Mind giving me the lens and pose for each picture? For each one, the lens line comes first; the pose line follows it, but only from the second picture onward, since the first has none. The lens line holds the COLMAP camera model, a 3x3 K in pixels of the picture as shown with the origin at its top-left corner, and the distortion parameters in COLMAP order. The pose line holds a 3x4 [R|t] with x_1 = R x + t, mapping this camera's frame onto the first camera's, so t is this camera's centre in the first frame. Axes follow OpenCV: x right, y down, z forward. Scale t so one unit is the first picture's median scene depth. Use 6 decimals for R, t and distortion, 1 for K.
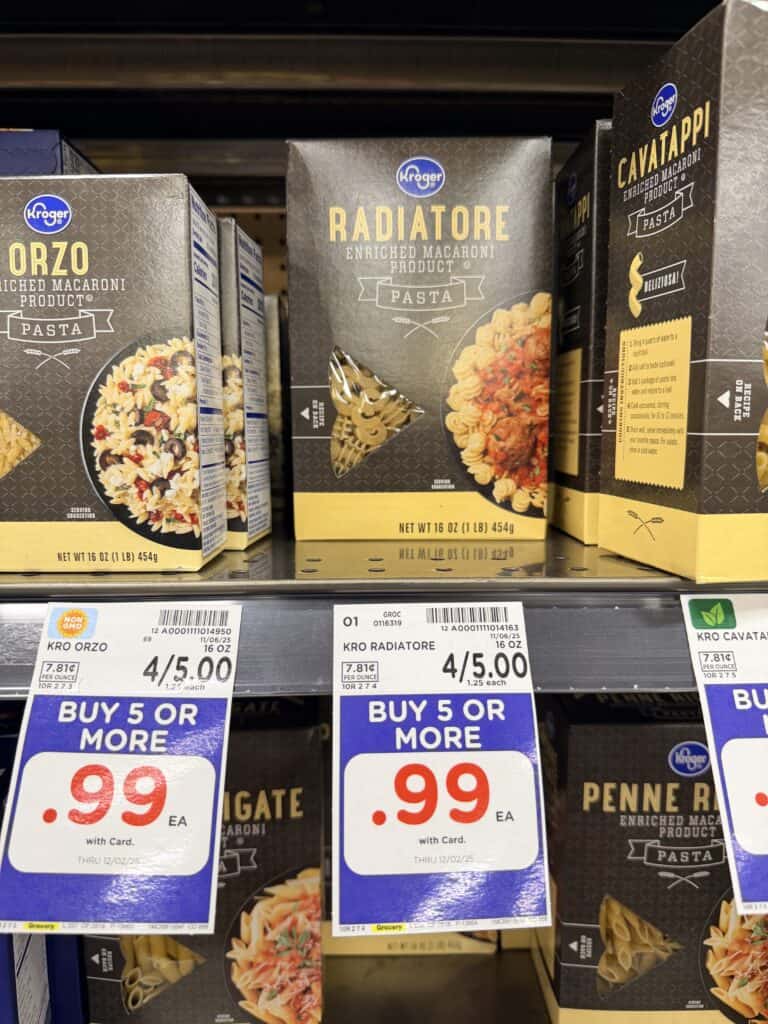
lens RADIAL K [[769.6, 0, 384.1], [0, 769.6, 524.7], [0, 0, 1]] dist [0.026107, -0.055666]
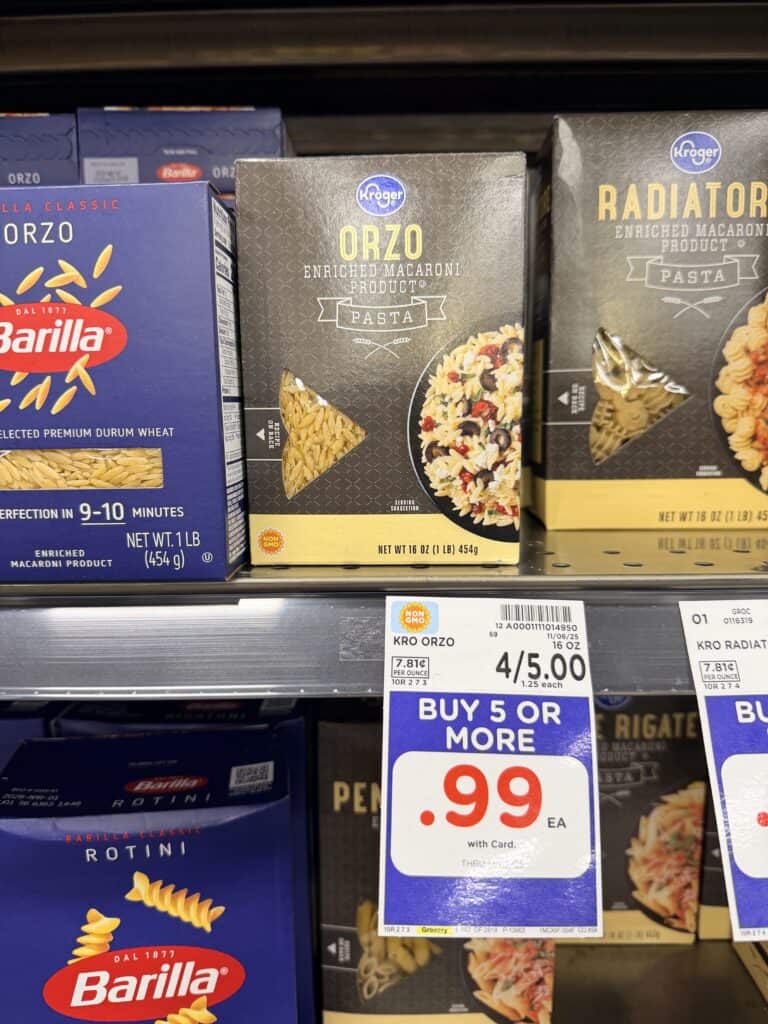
lens RADIAL K [[769.6, 0, 392.2], [0, 769.6, 520.7], [0, 0, 1]] dist [0.026107, -0.055666]
pose [[0.999428, -0.002831, -0.033686, -0.297665], [0.003592, 0.999739, 0.022553, -0.014377], [0.033614, -0.022661, 0.999178, 0.017272]]
